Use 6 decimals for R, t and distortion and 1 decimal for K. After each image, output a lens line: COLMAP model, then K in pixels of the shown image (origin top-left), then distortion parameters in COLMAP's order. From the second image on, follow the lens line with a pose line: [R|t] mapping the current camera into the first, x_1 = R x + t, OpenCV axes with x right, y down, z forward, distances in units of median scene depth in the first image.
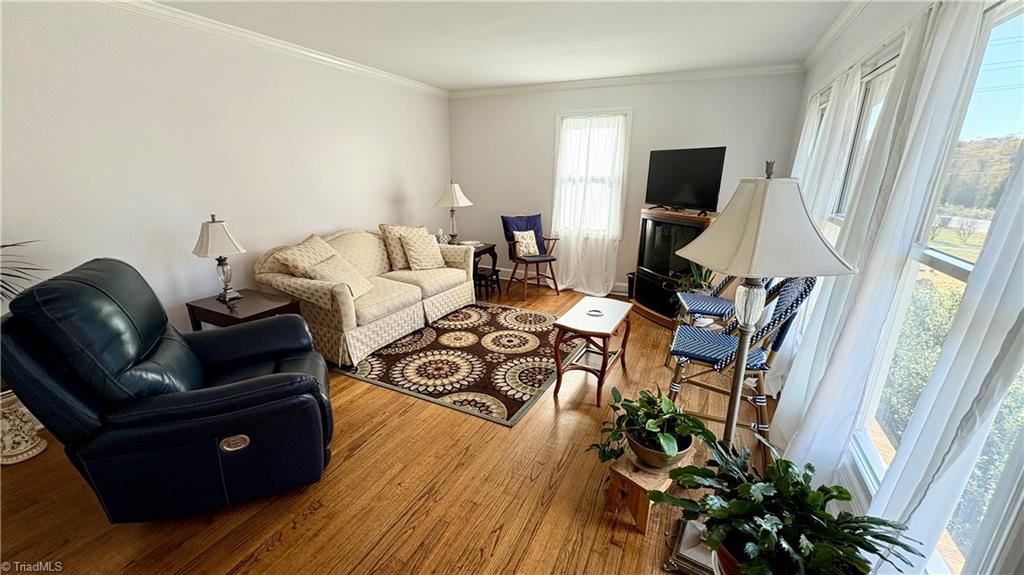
lens RADIAL K [[407.7, 0, 509.0], [0, 407.7, 287.3], [0, 0, 1]] dist [0.000581, 0.000445]
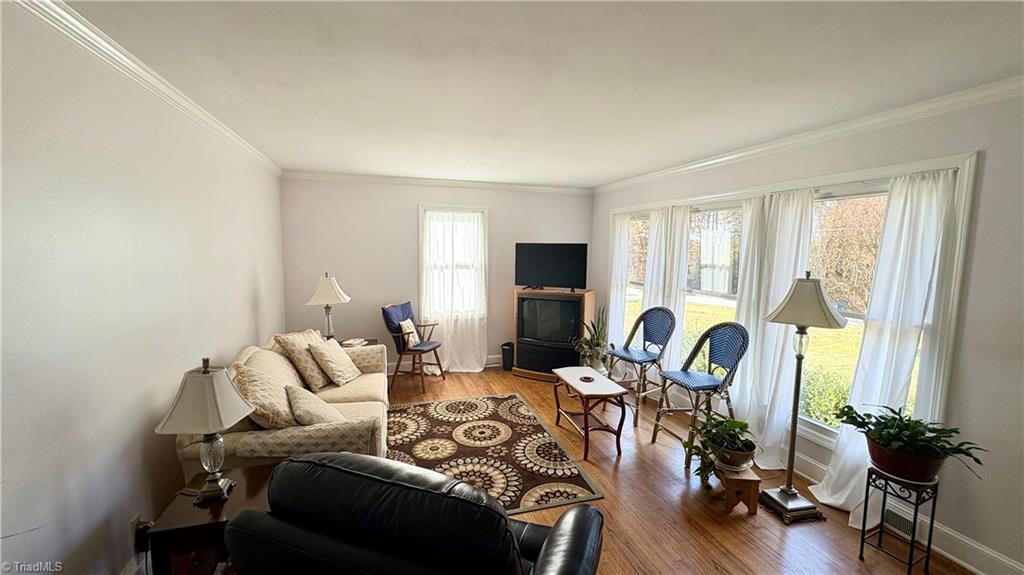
lens RADIAL K [[407.7, 0, 511.9], [0, 407.7, 288.6], [0, 0, 1]] dist [0.000581, 0.000445]
pose [[0.722758, -0.072688, 0.687268, -0.484839], [0.188500, 0.977482, -0.094852, -0.081743], [-0.664897, 0.198105, 0.720185, 0.142690]]
